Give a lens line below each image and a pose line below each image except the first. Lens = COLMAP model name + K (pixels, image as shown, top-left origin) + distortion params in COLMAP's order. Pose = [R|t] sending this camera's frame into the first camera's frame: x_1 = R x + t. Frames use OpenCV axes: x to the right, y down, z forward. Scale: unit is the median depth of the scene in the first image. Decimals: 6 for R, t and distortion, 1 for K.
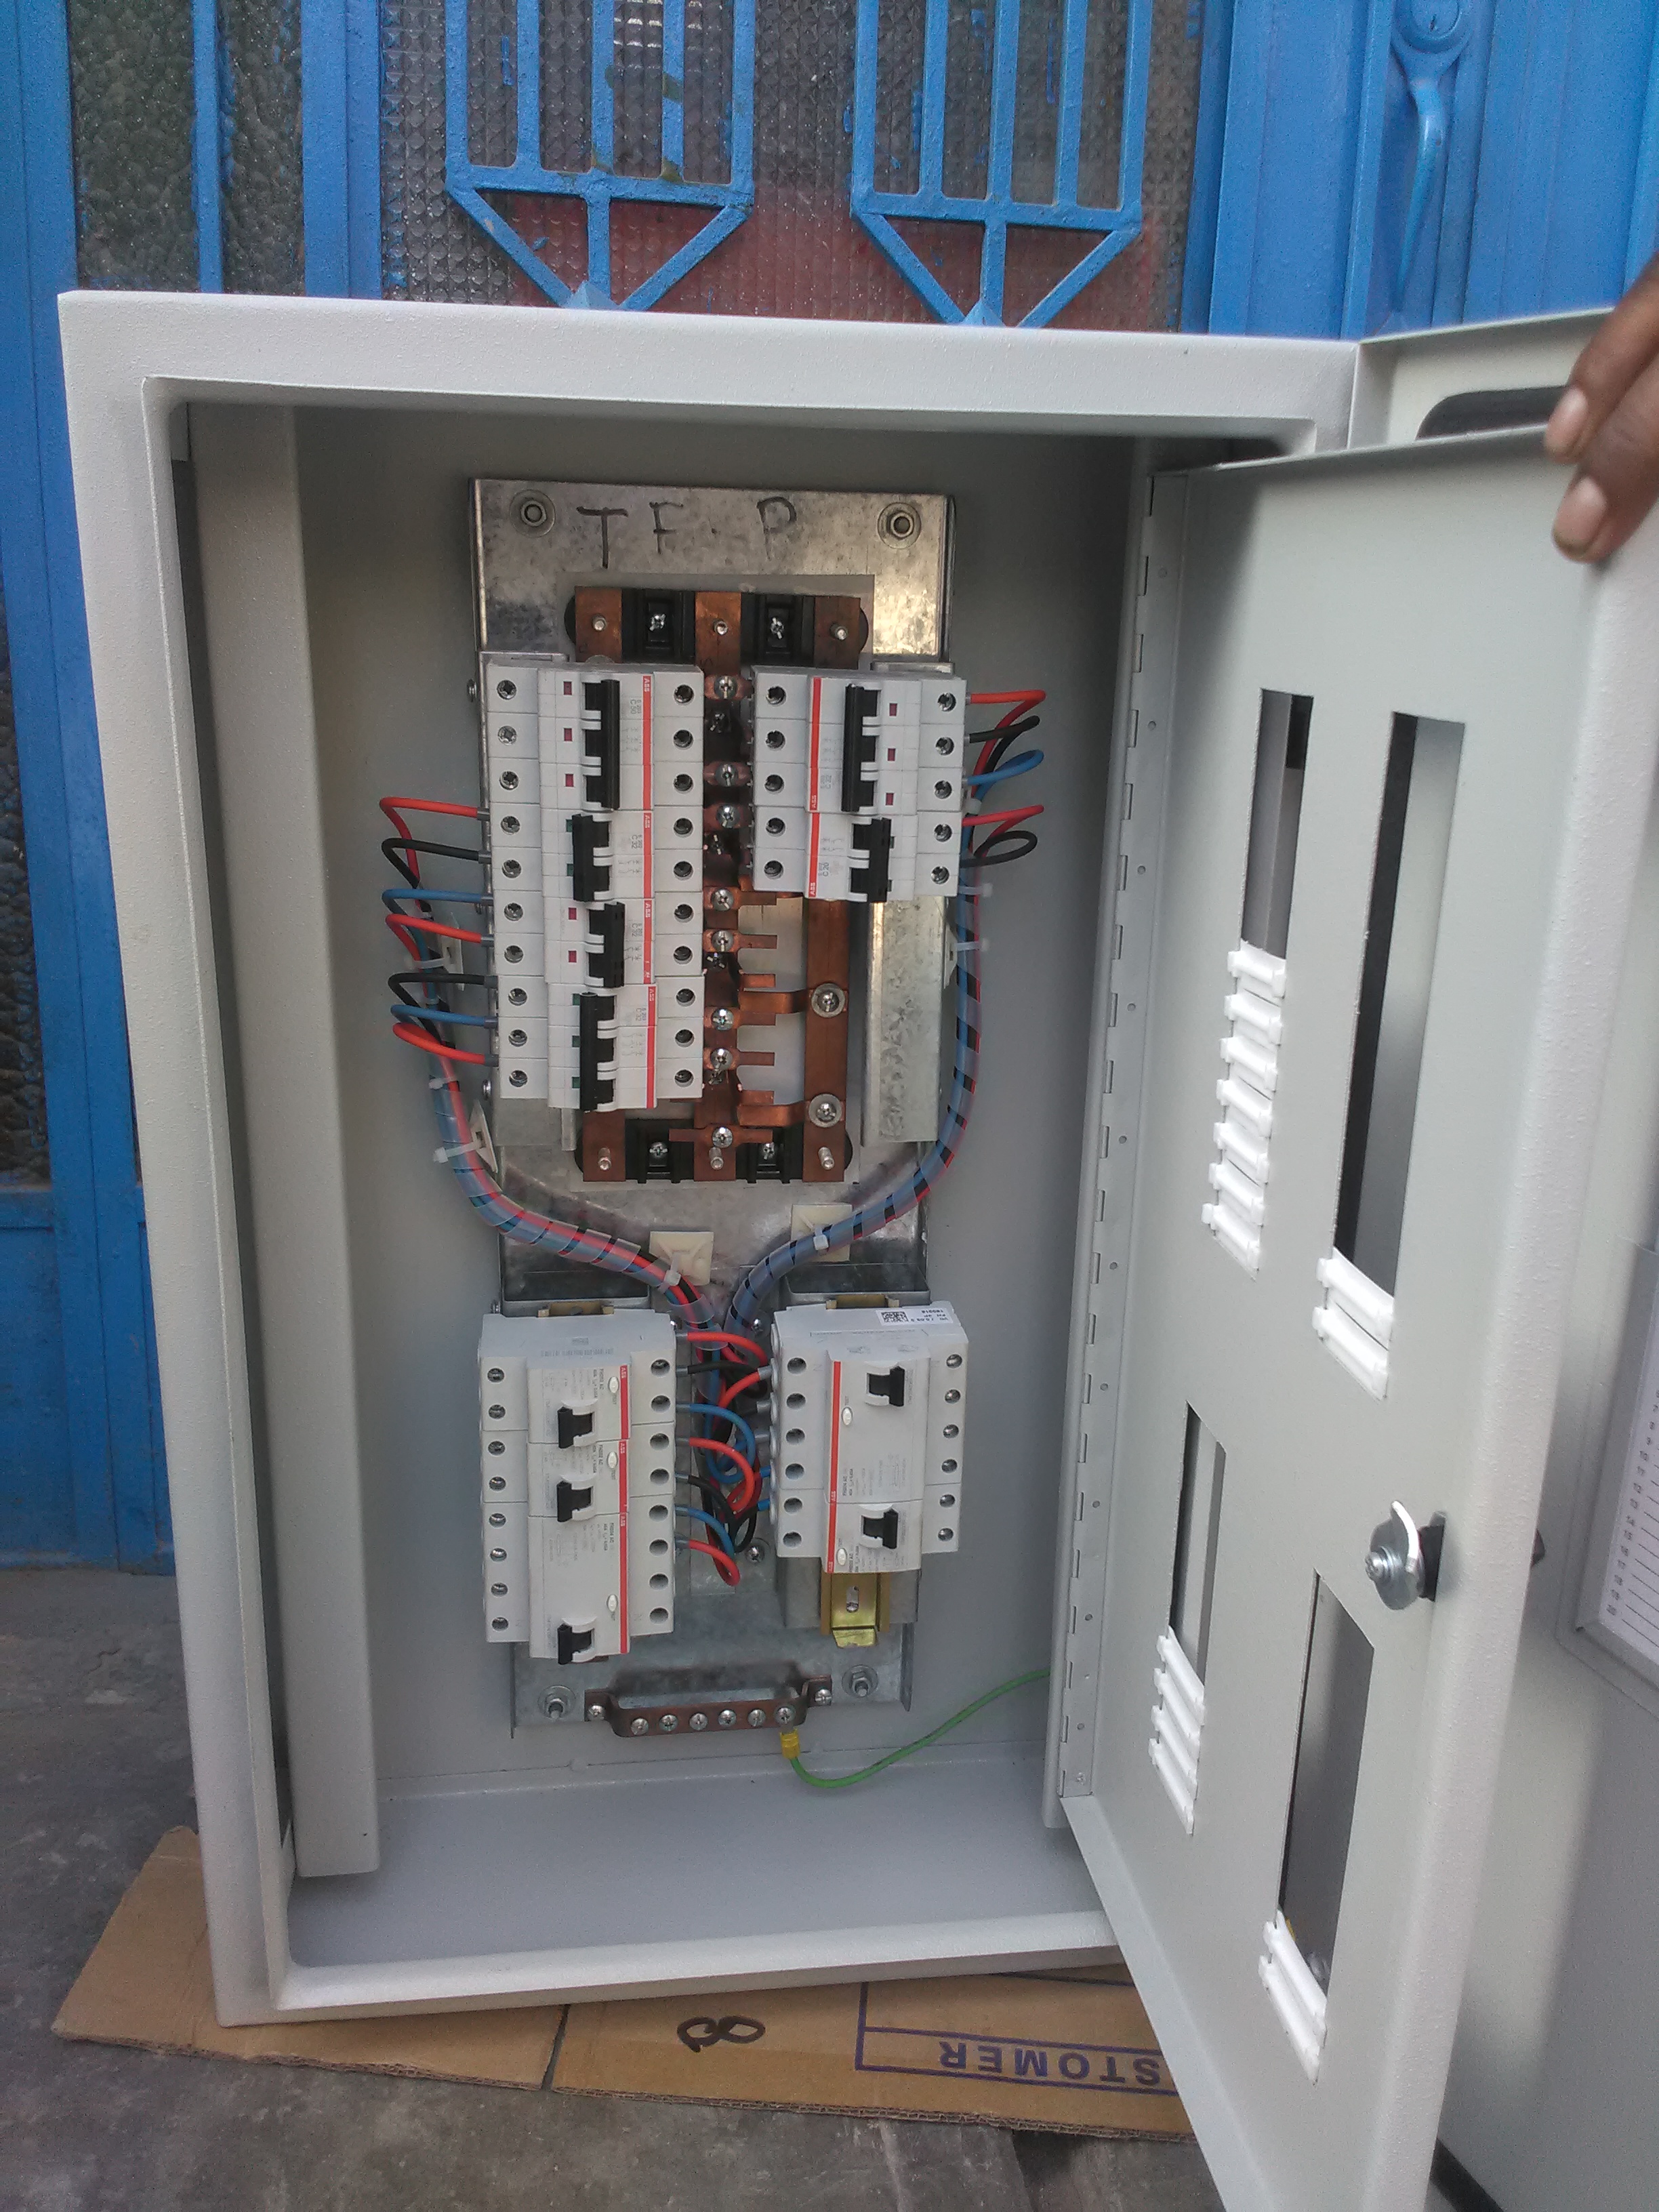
lens RADIAL K [[1794.6, 0, 829.5], [0, 1794.6, 1106.0], [0, 0, 1]] dist [-0.008054, -0.071013]
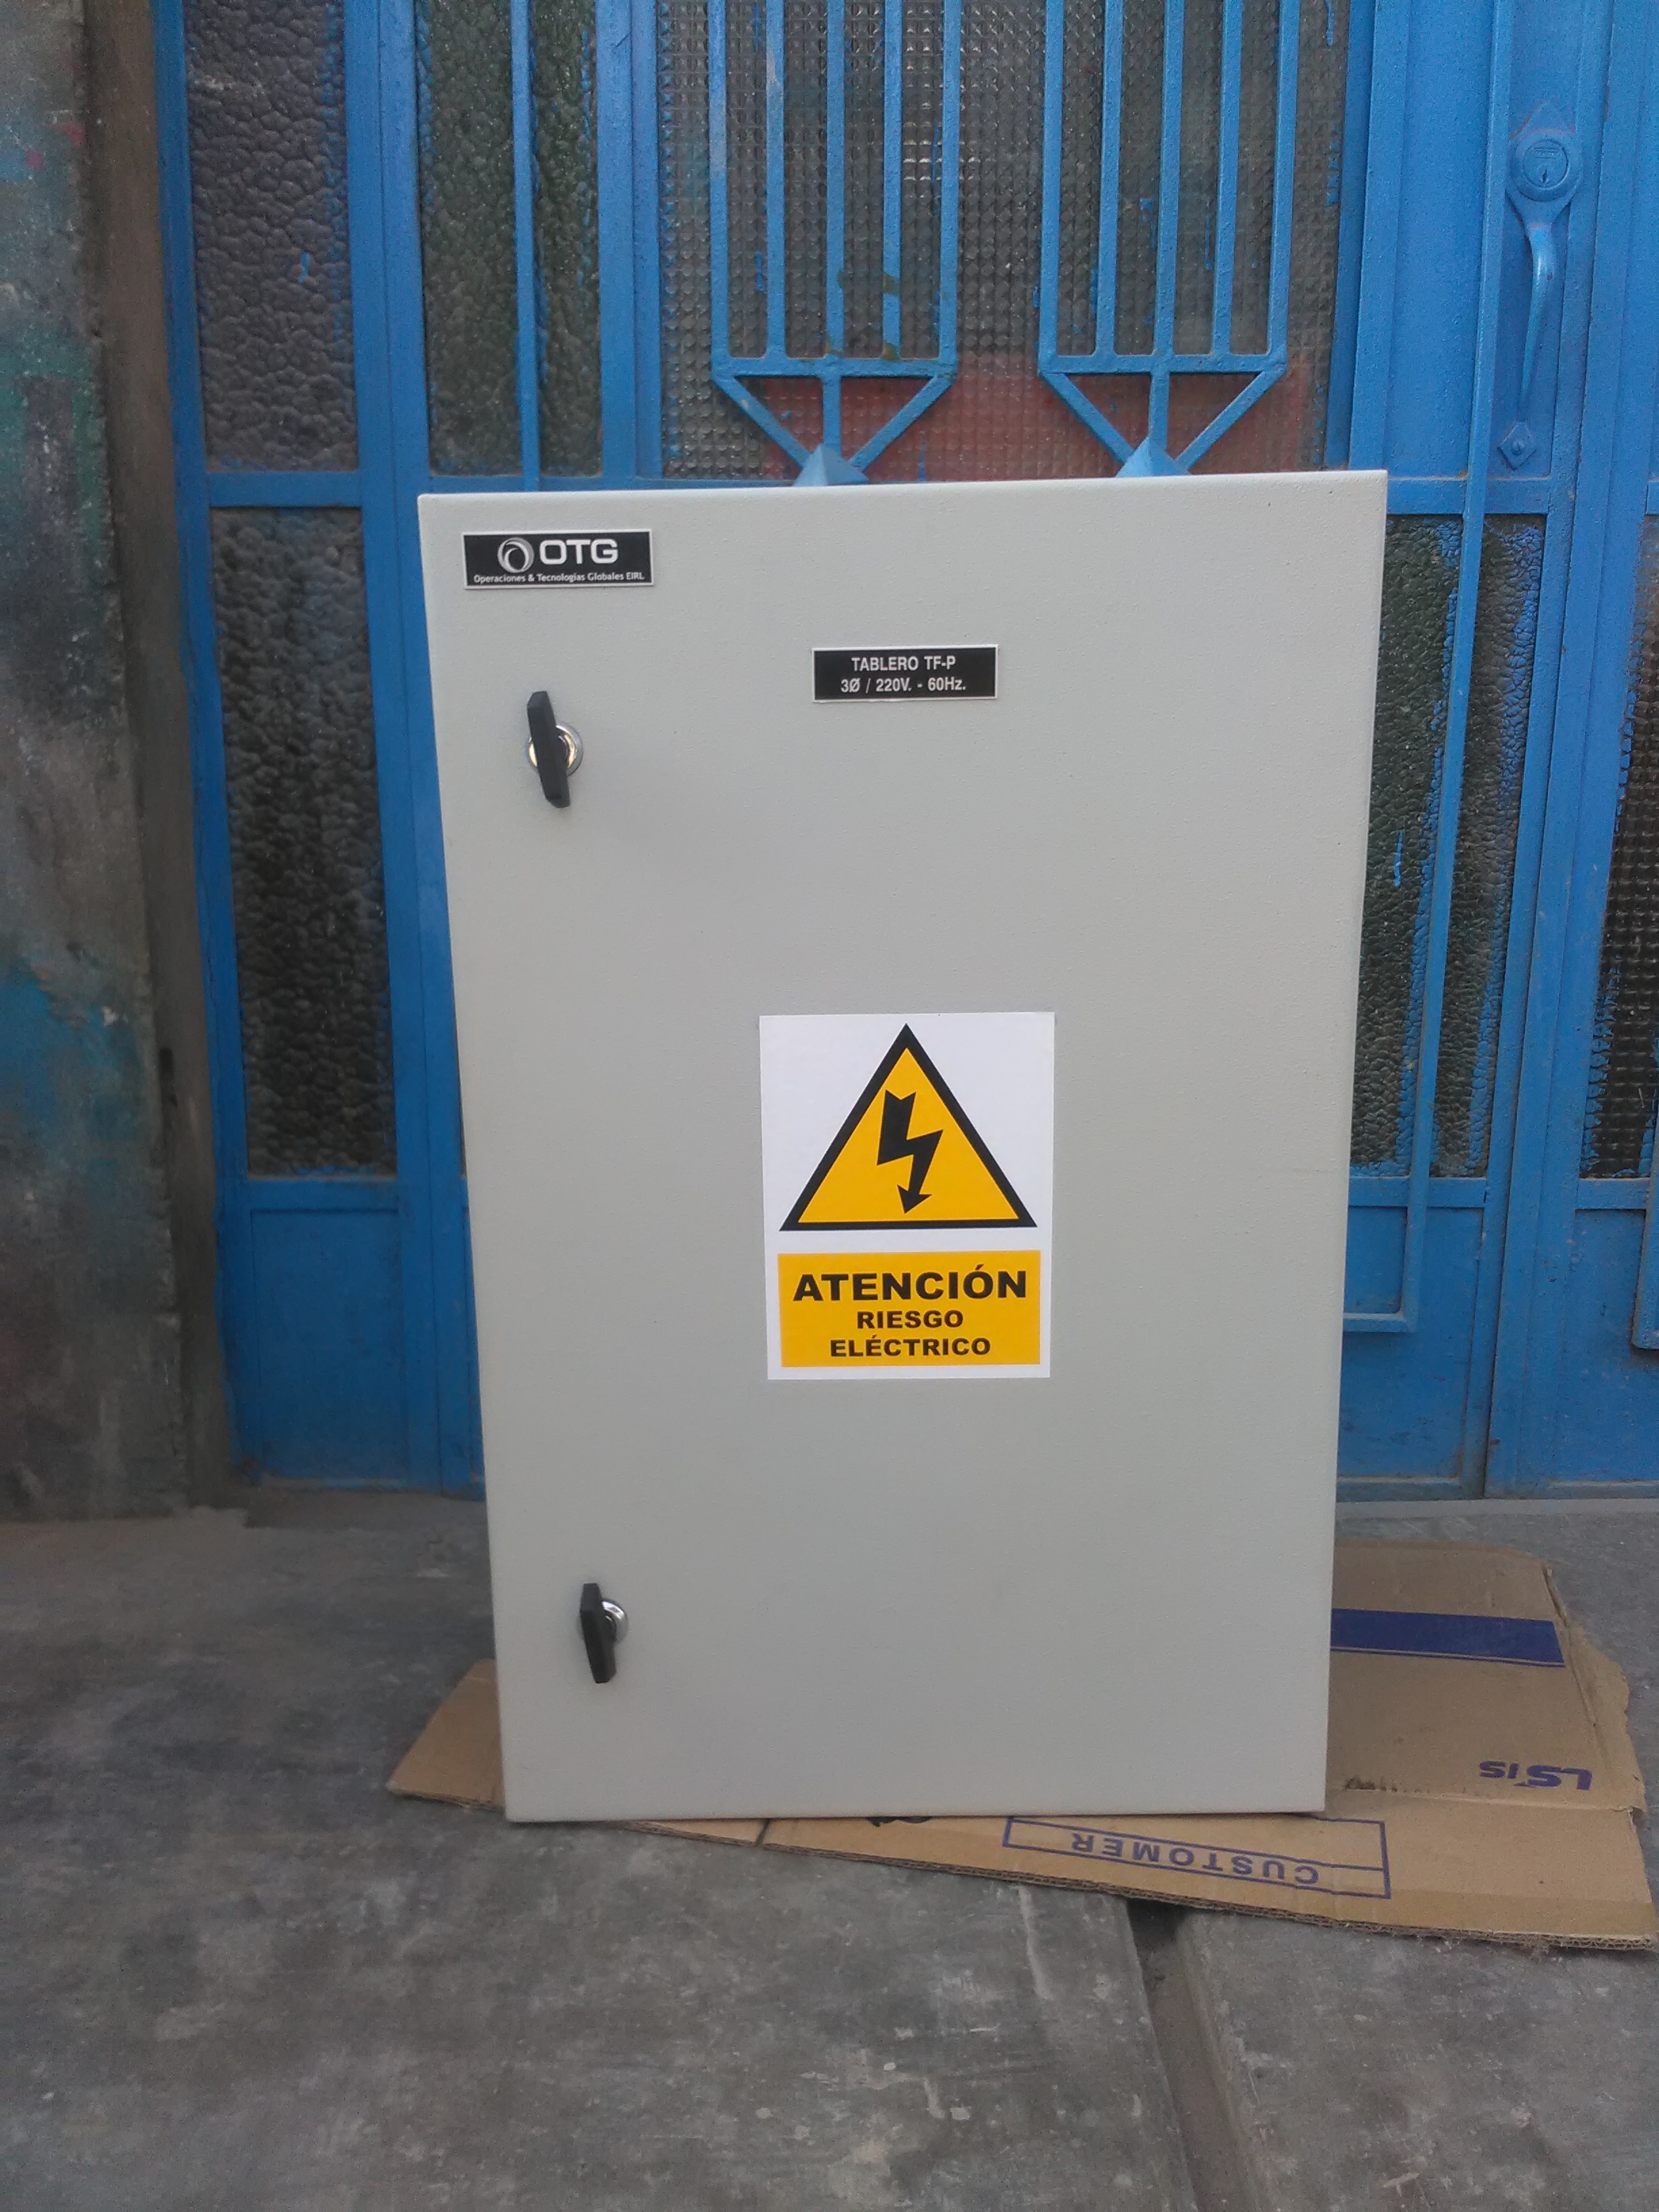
lens RADIAL K [[1949.1, 0, 829.5], [0, 1949.1, 1106.0], [0, 0, 1]] dist [0.033671, -0.171745]
pose [[0.984924, -0.003571, -0.172949, 0.102943], [-0.007915, 0.997810, -0.065676, 0.088223], [0.172805, 0.066055, 0.982739, -0.307502]]
